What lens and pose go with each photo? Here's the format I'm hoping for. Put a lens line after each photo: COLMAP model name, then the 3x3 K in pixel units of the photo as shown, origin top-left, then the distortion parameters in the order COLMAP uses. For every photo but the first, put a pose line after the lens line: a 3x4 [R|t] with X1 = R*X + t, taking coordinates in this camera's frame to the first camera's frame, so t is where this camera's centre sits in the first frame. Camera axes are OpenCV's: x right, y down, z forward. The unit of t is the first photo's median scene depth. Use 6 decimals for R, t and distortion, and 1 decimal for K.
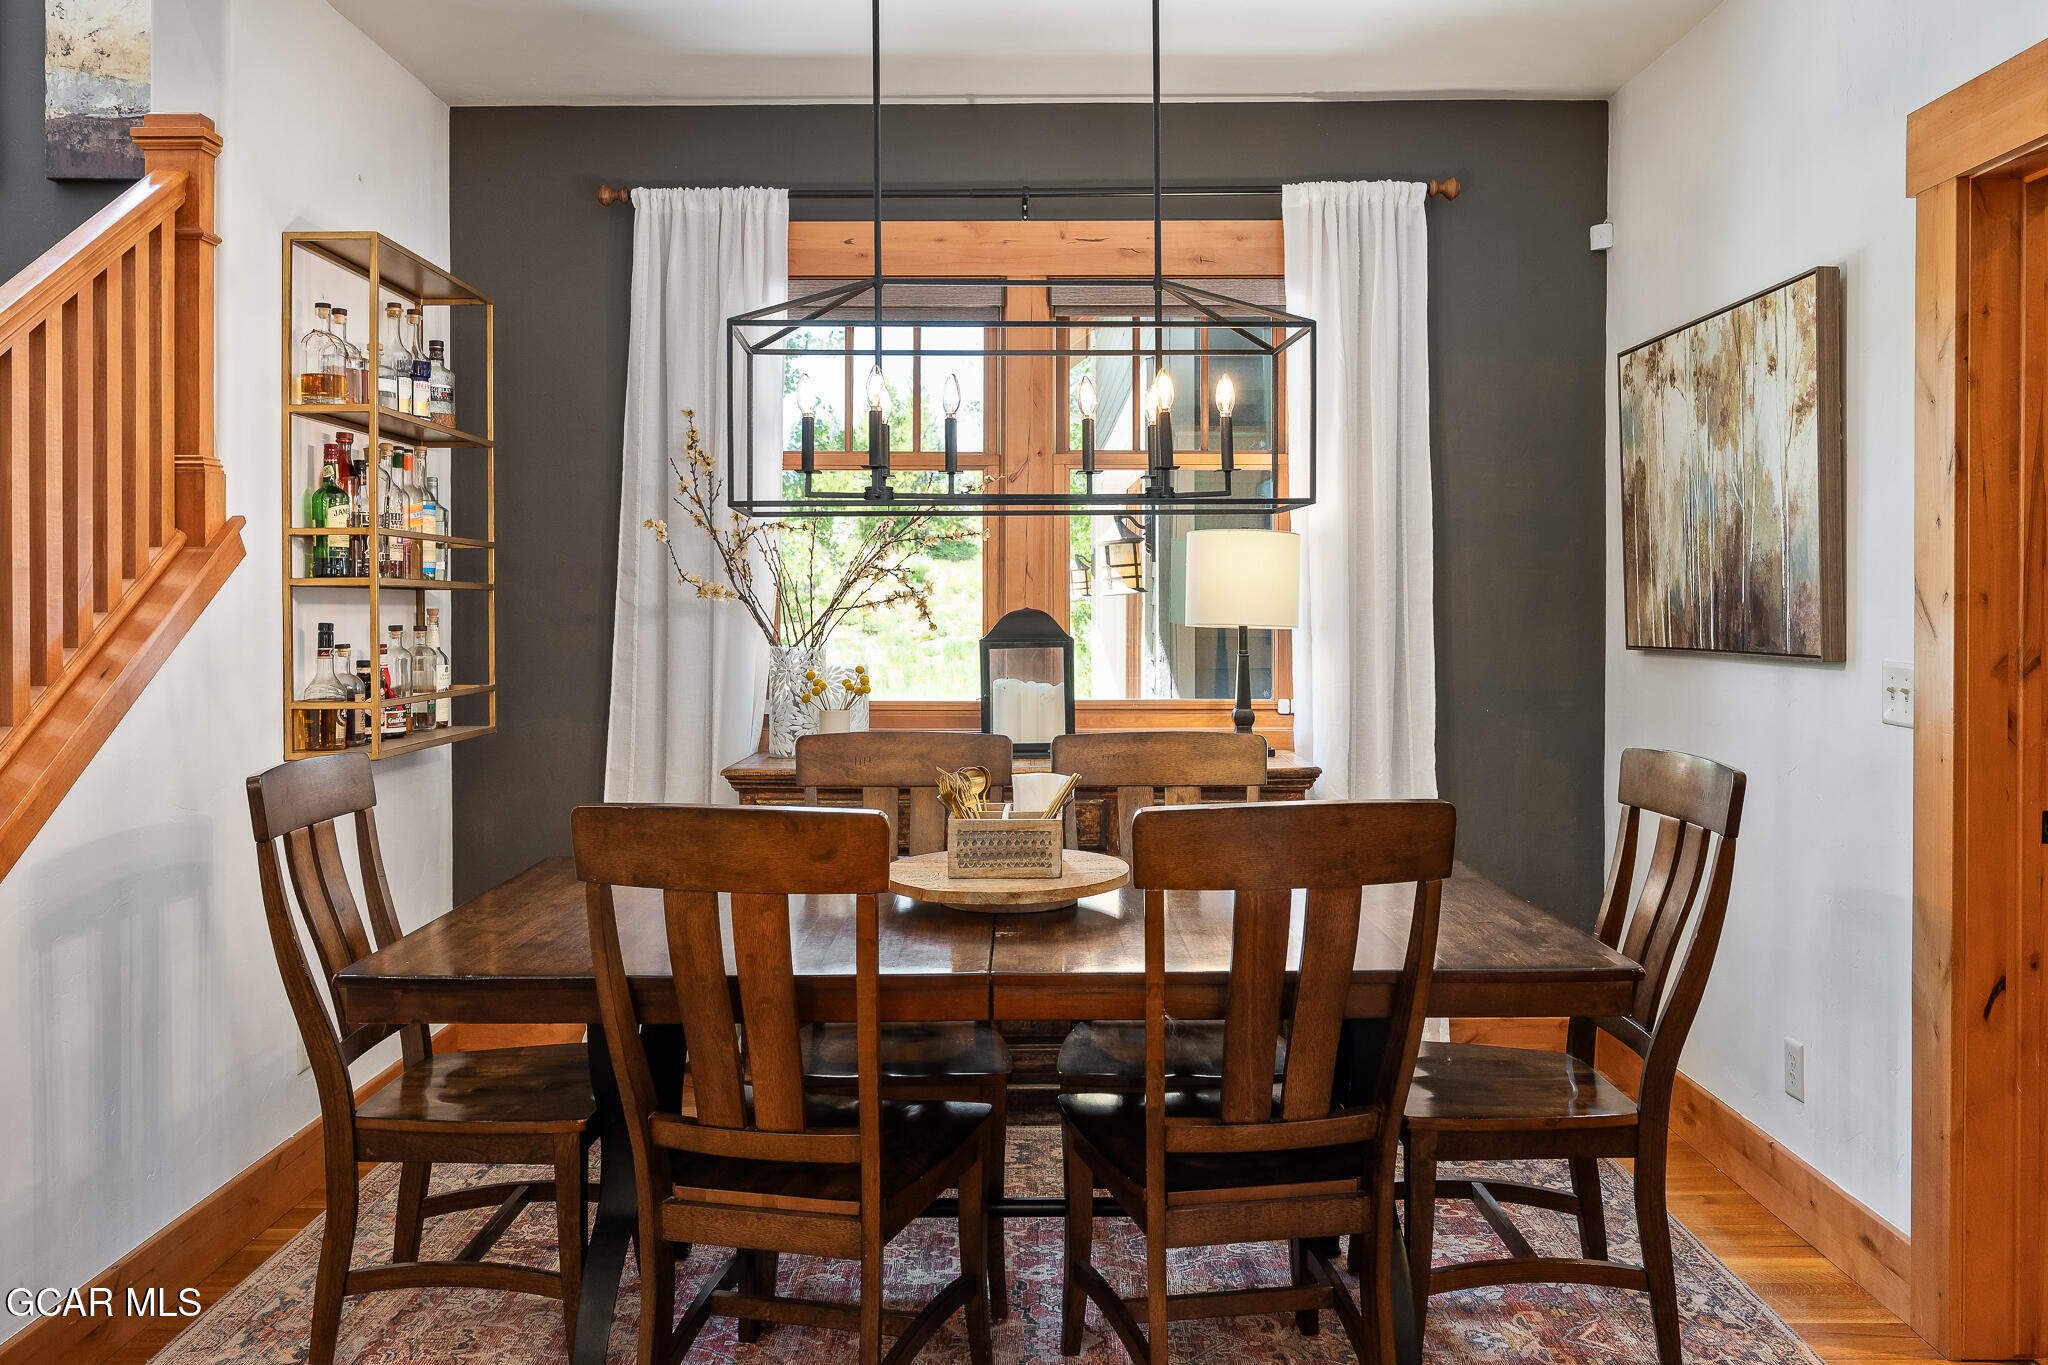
lens RADIAL K [[1548.5, 0, 1004.1], [0, 1548.5, 618.5], [0, 0, 1]] dist [0.008239, 0.002213]
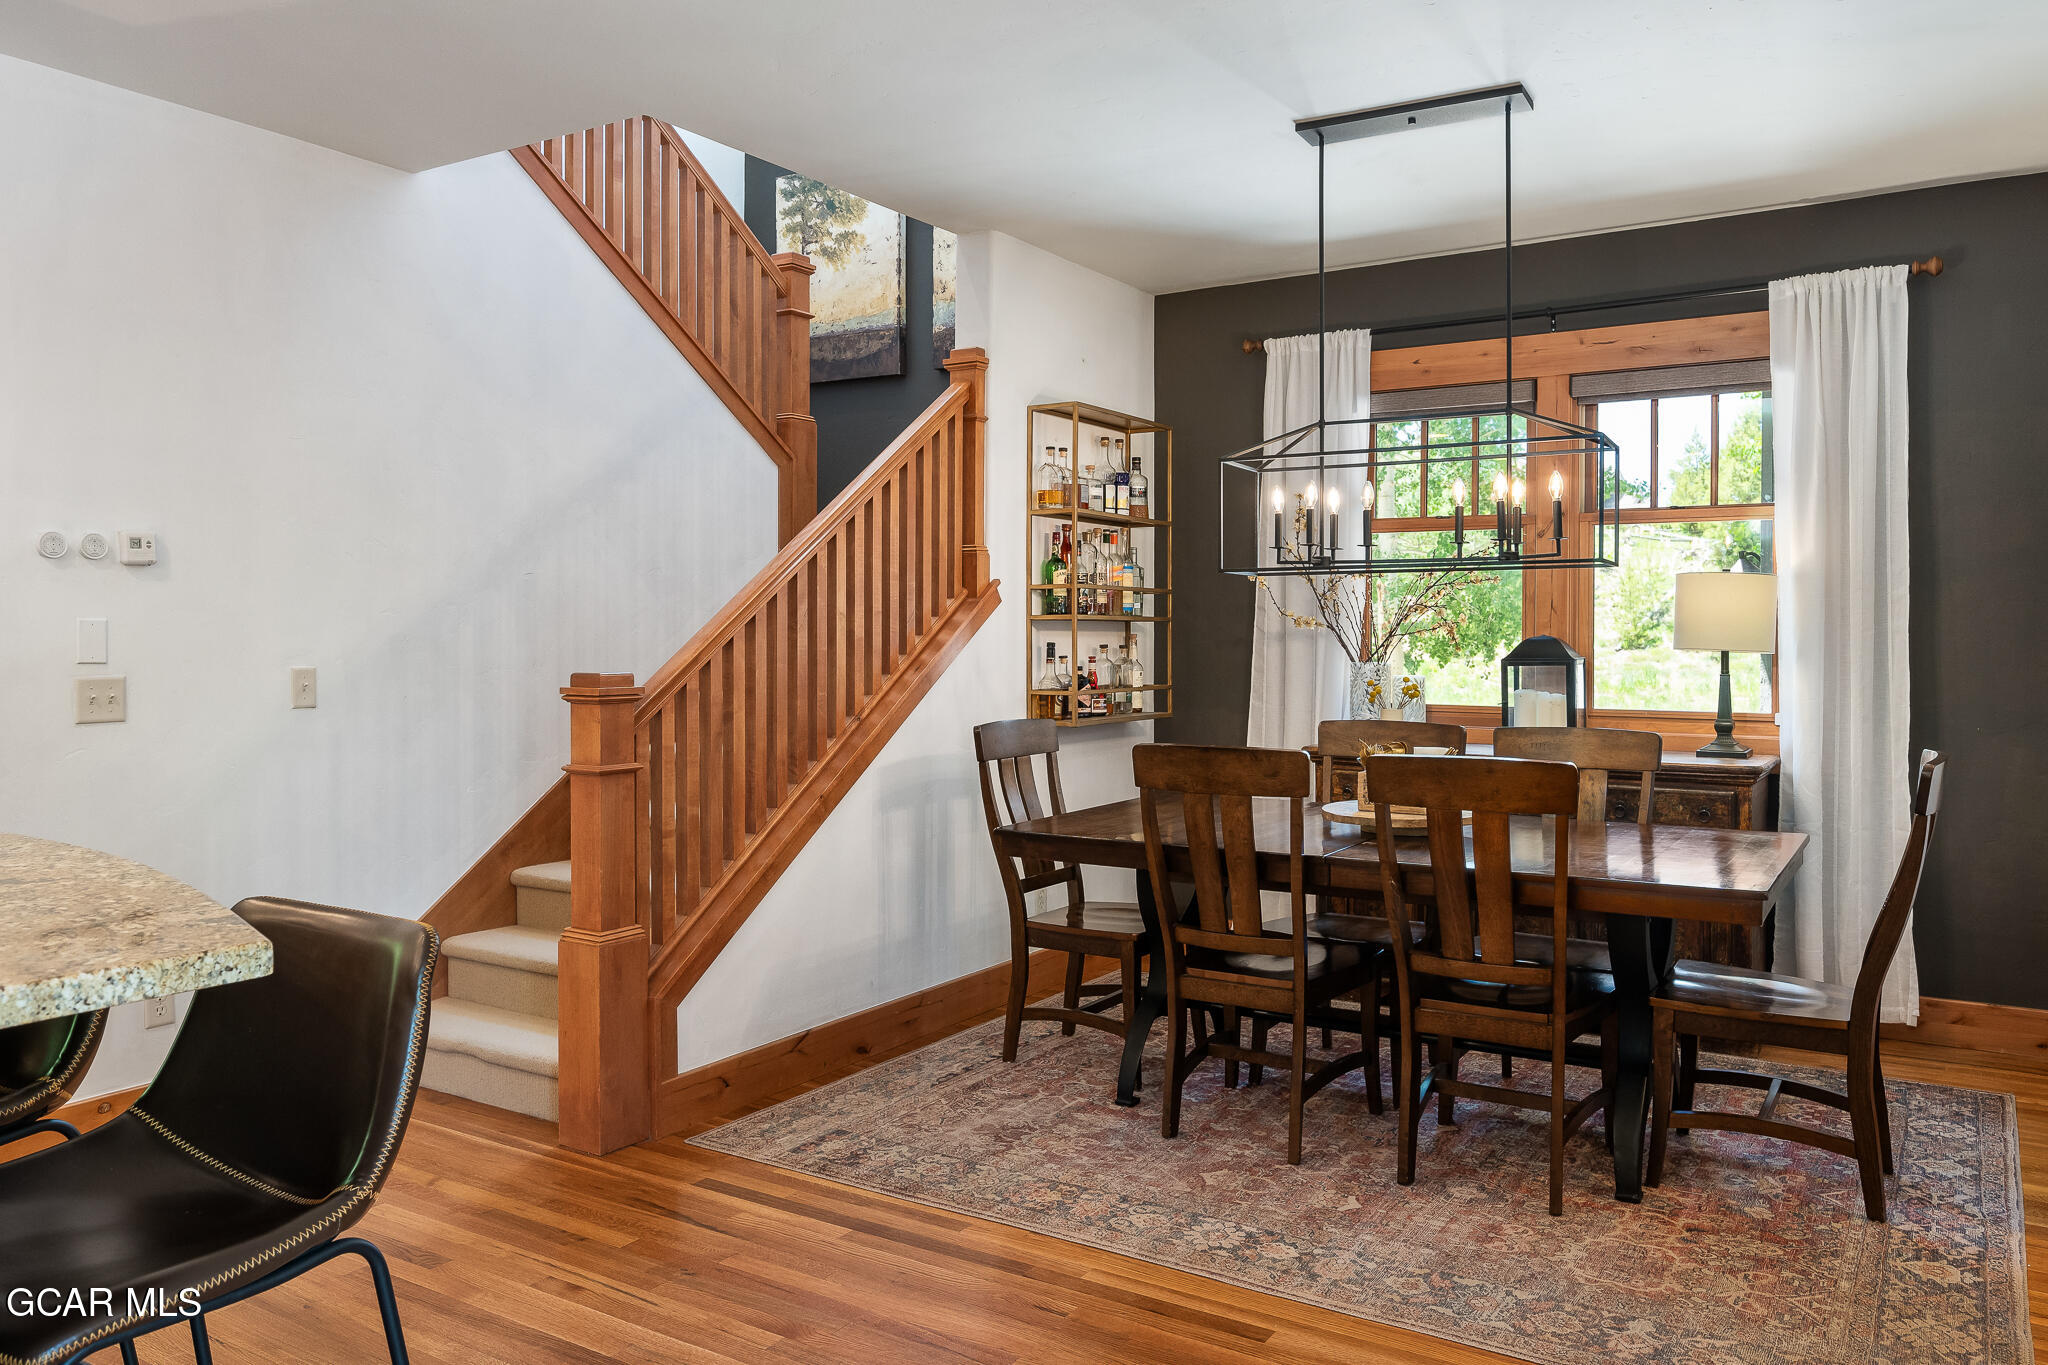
lens RADIAL K [[1468.6, 0, 1026.2], [0, 1468.6, 672.6], [0, 0, 1]] dist [-0.007428, -0.004697]
pose [[0.842060, 0.017647, -0.539096, 0.368231], [-0.007254, 0.999745, 0.021397, 0.001730], [0.539336, -0.014107, 0.841973, -0.310967]]
